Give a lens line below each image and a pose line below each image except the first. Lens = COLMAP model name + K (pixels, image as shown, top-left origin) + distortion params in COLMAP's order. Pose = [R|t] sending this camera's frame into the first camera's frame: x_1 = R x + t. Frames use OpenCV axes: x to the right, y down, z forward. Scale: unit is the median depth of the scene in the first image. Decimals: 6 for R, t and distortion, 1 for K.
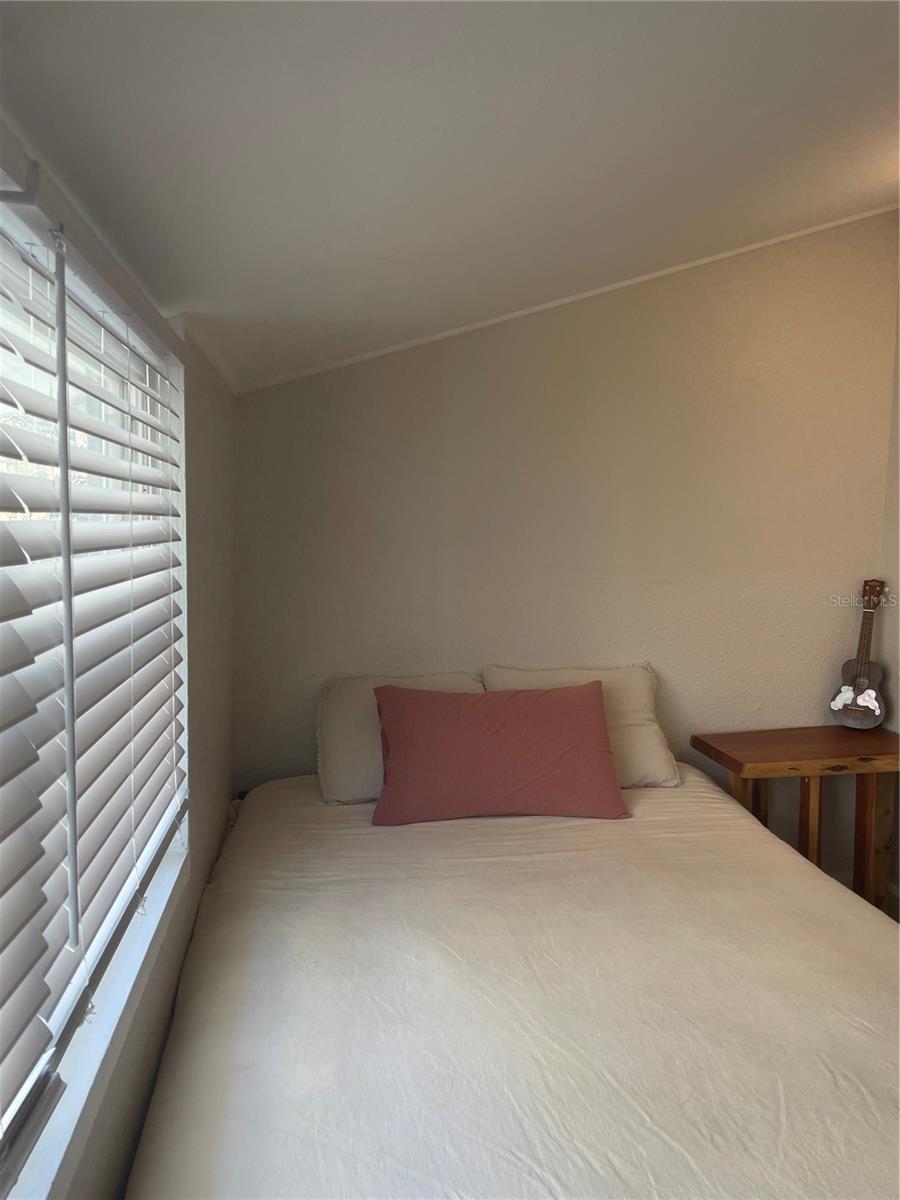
lens RADIAL K [[906.8, 0, 453.3], [0, 906.8, 596.7], [0, 0, 1]] dist [0.080699, -0.092824]
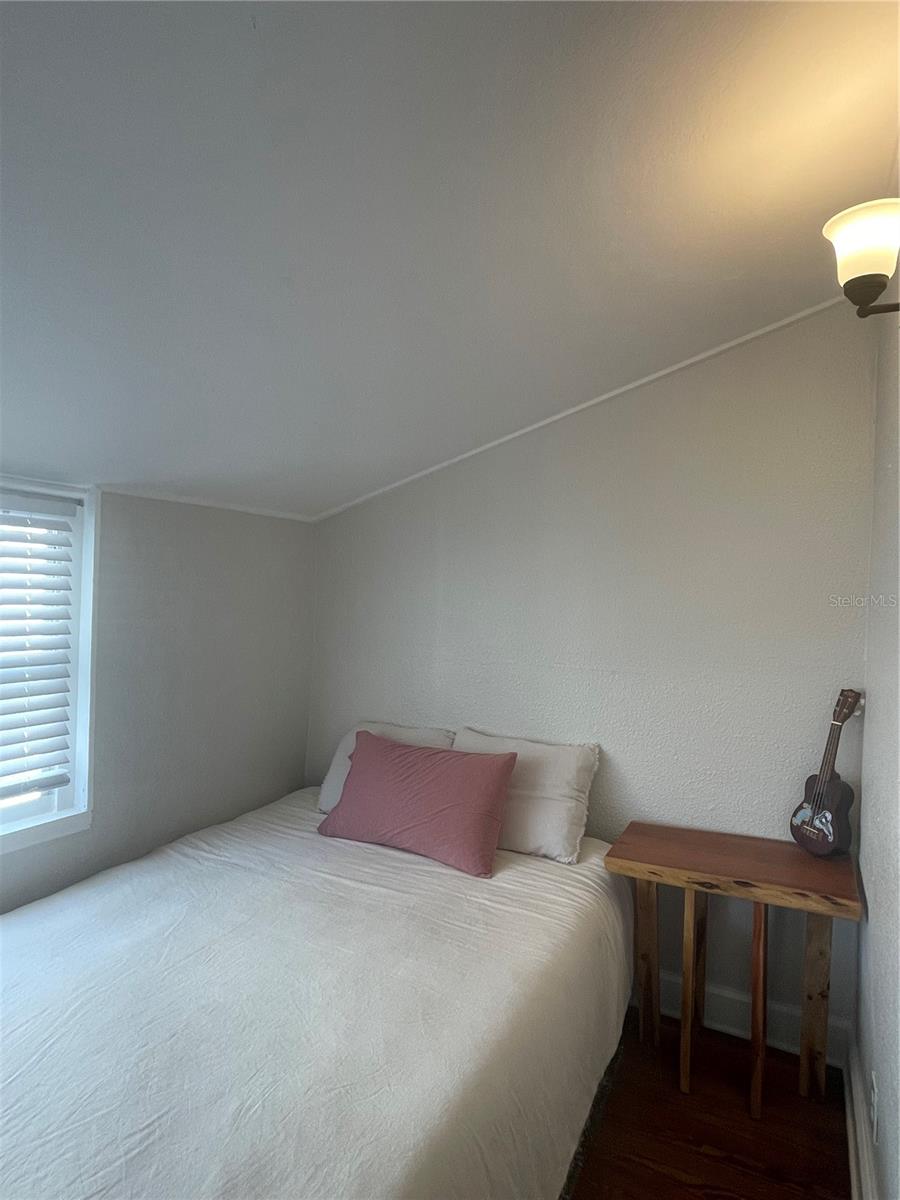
lens RADIAL K [[666.5, 0, 451.6], [0, 666.5, 588.3], [0, 0, 1]] dist [0.000352, 0.002244]
pose [[0.805995, 0.014080, -0.591755, 0.610241], [-0.071440, 0.994723, -0.073636, -0.047835], [0.587595, 0.101625, 0.802748, 0.265653]]
